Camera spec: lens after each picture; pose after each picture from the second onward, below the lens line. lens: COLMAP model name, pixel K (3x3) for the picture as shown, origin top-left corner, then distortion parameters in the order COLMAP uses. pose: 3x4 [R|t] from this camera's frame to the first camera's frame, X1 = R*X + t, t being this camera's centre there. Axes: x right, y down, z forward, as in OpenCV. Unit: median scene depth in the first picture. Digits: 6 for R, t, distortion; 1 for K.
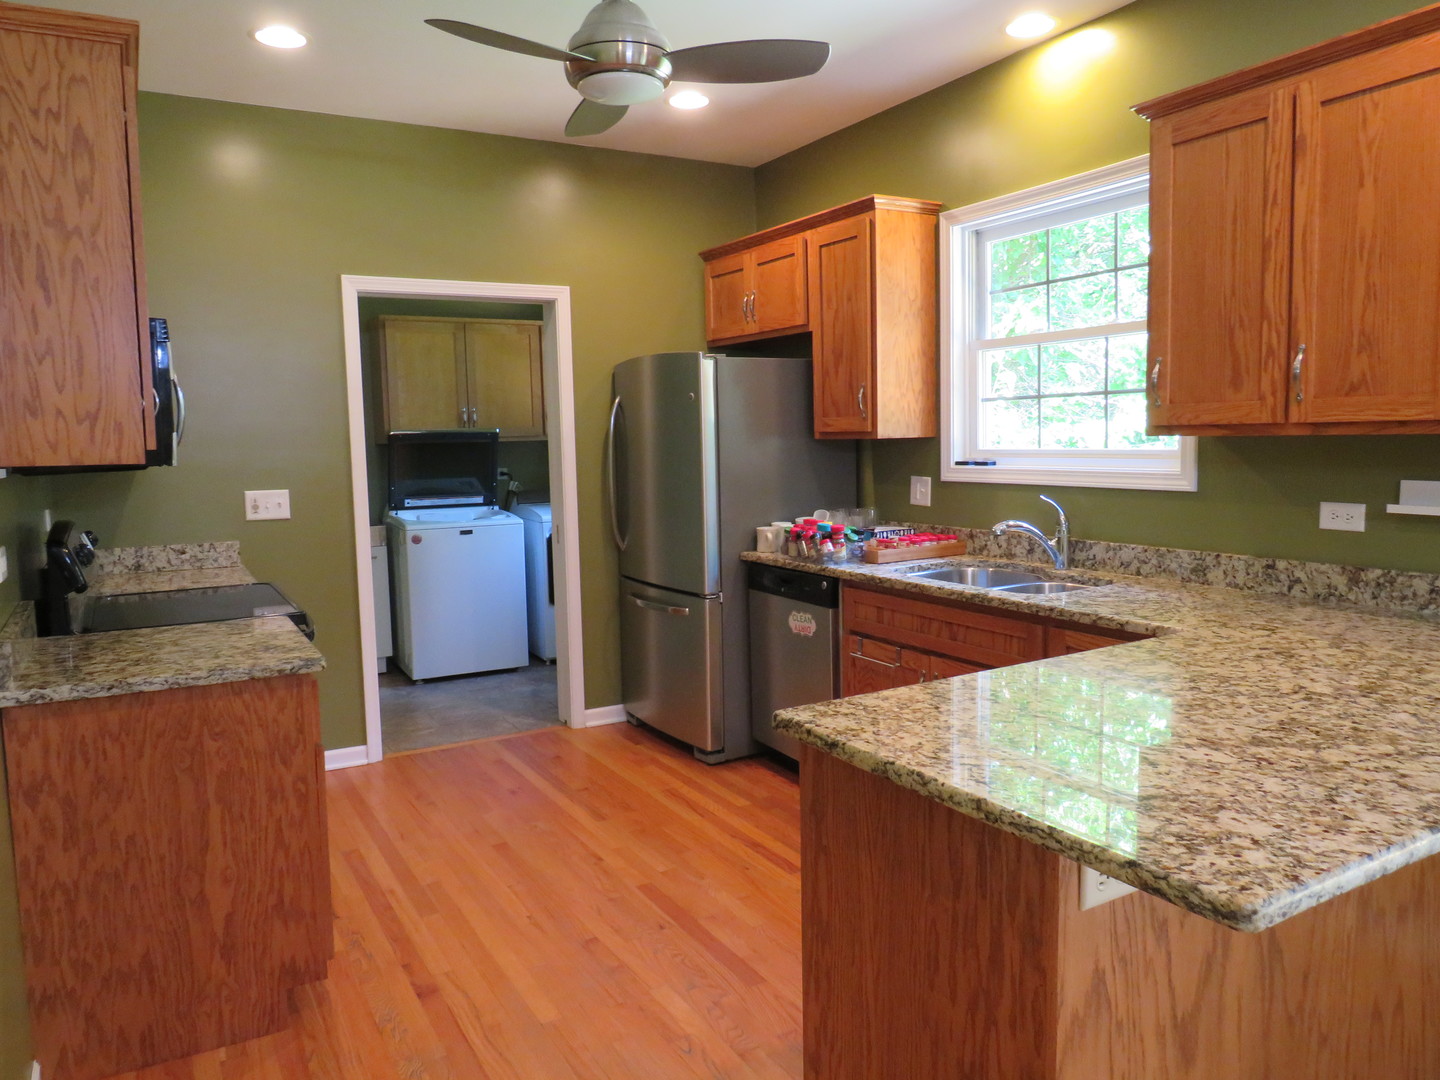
lens RADIAL K [[1019.1, 0, 707.8], [0, 1019.1, 529.5], [0, 0, 1]] dist [-0.018672, -0.000346]
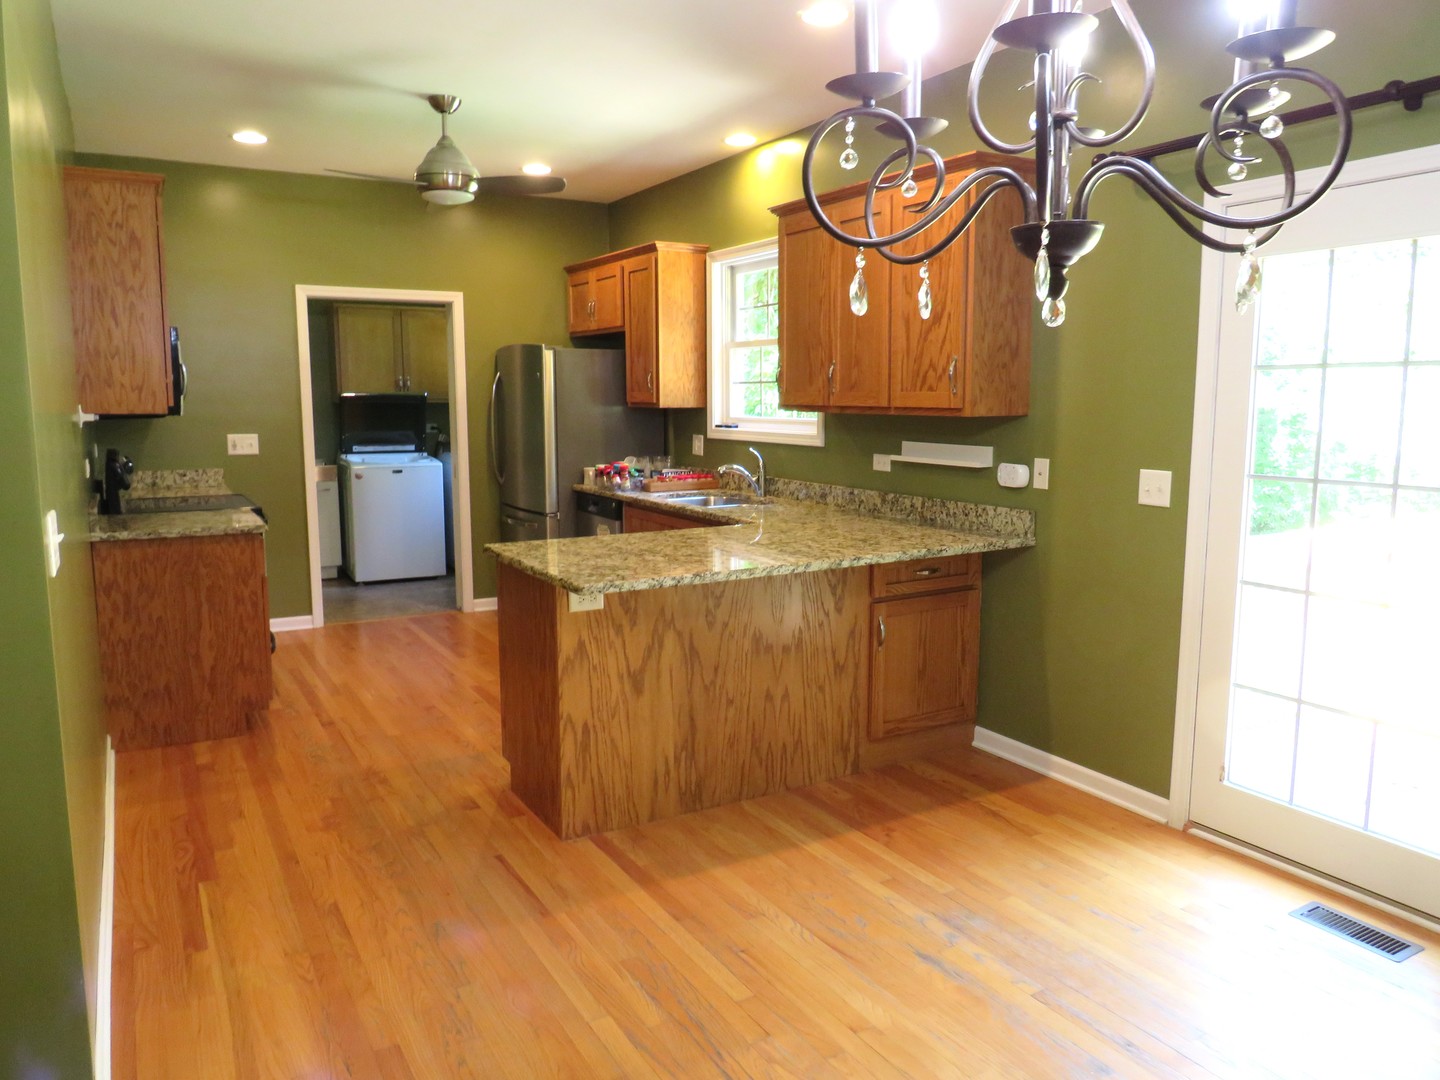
lens RADIAL K [[1016.0, 0, 715.8], [0, 1016.0, 537.2], [0, 0, 1]] dist [-0.053363, 0.039458]
pose [[0.999613, 0.022392, 0.016512, 0.379567], [-0.023097, 0.998772, 0.043831, 0.050824], [-0.015510, -0.044195, 0.998903, -0.774242]]
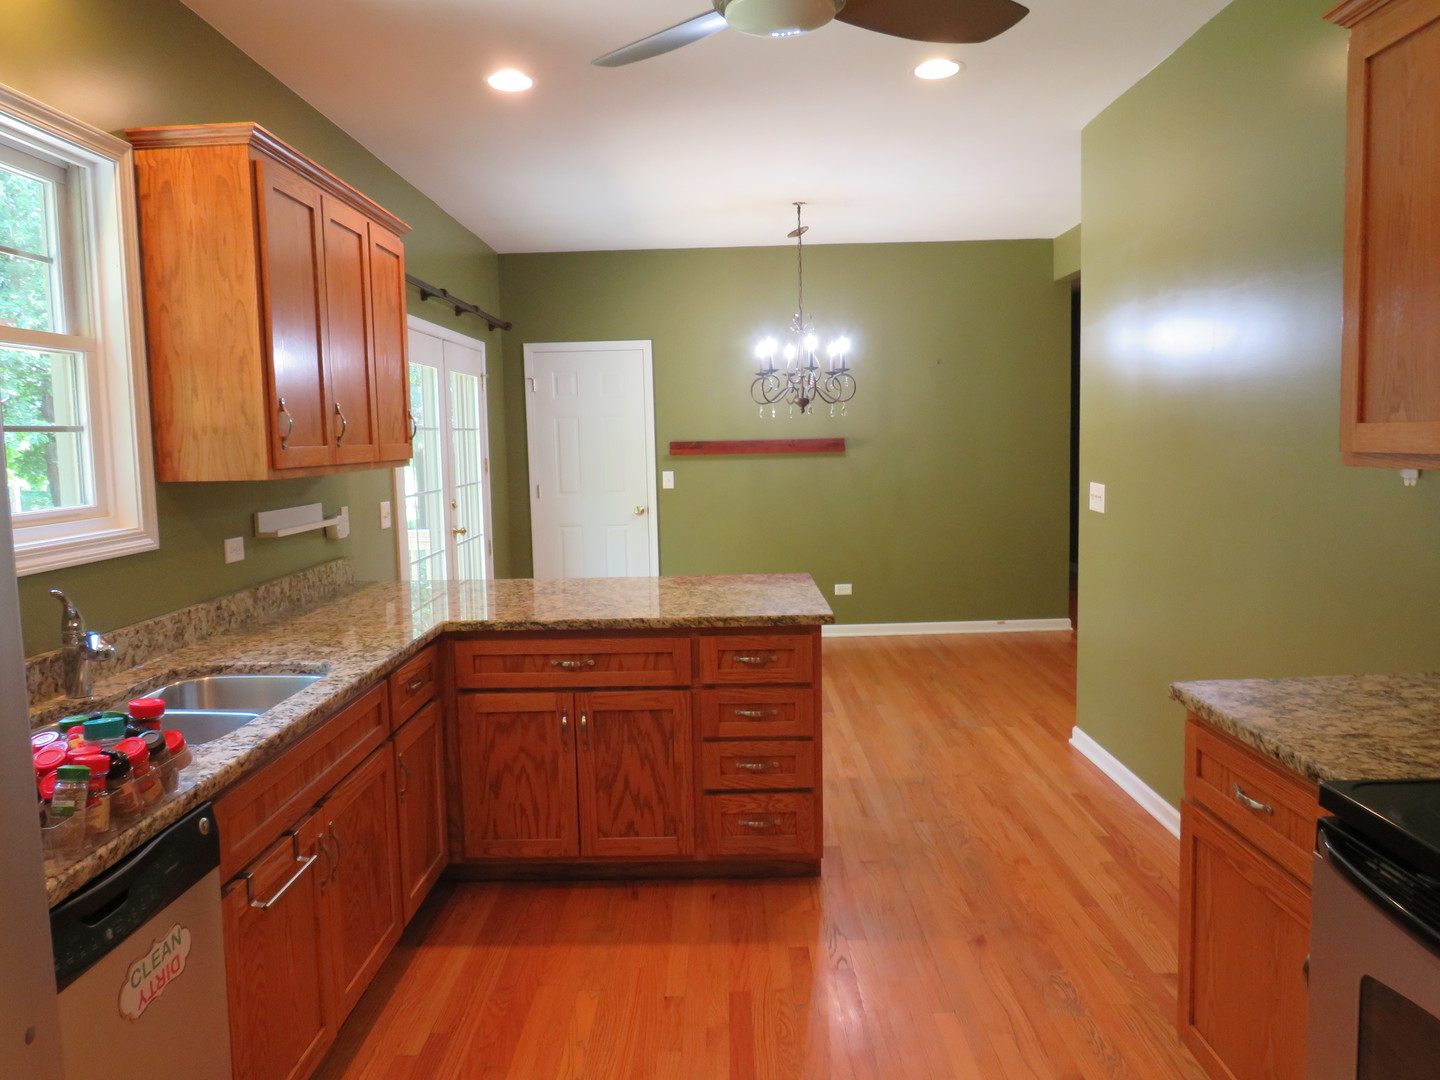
lens RADIAL K [[1016.0, 0, 715.8], [0, 1016.0, 537.2], [0, 0, 1]] dist [-0.053363, 0.039458]
pose [[-0.863513, -0.006816, 0.504281, -0.484626], [0.089561, 0.981943, 0.166633, -0.194316], [-0.496311, 0.189053, -0.847310, 1.955995]]
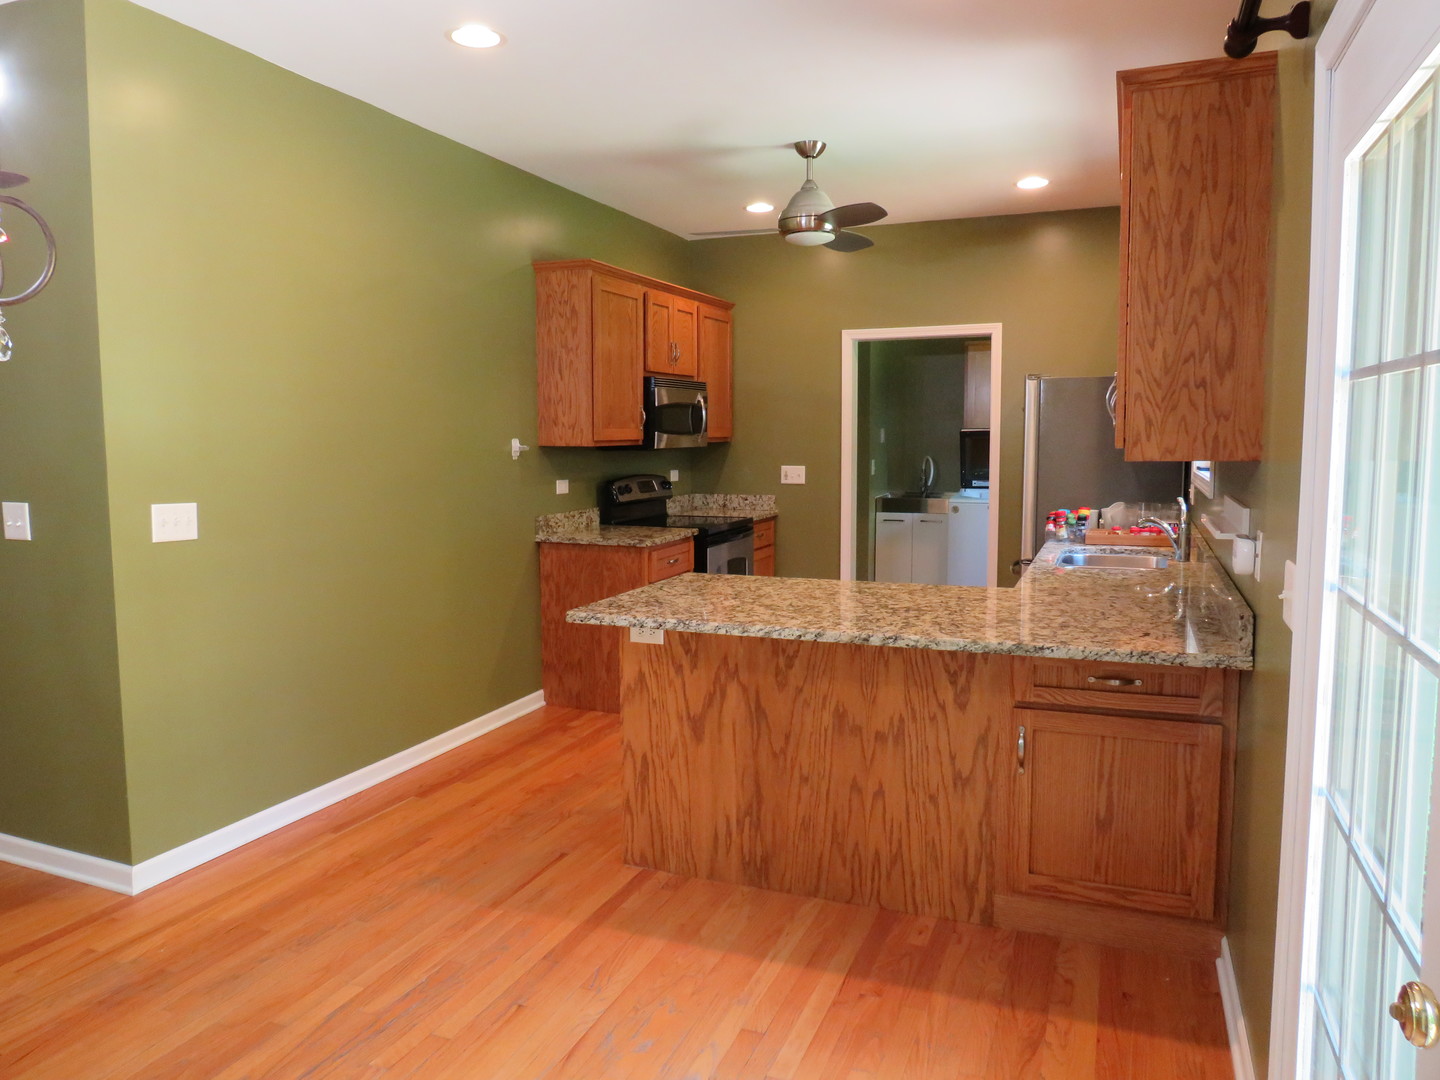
lens RADIAL K [[1027.9, 0, 720.0], [0, 1027.9, 540.0], [0, 0, 1]] dist [-0.008139, -0.000679]
pose [[0.622745, 0.102745, -0.775649, 1.361658], [-0.086587, 0.994301, 0.062190, -0.022513], [0.777619, 0.028433, 0.628093, -0.221940]]
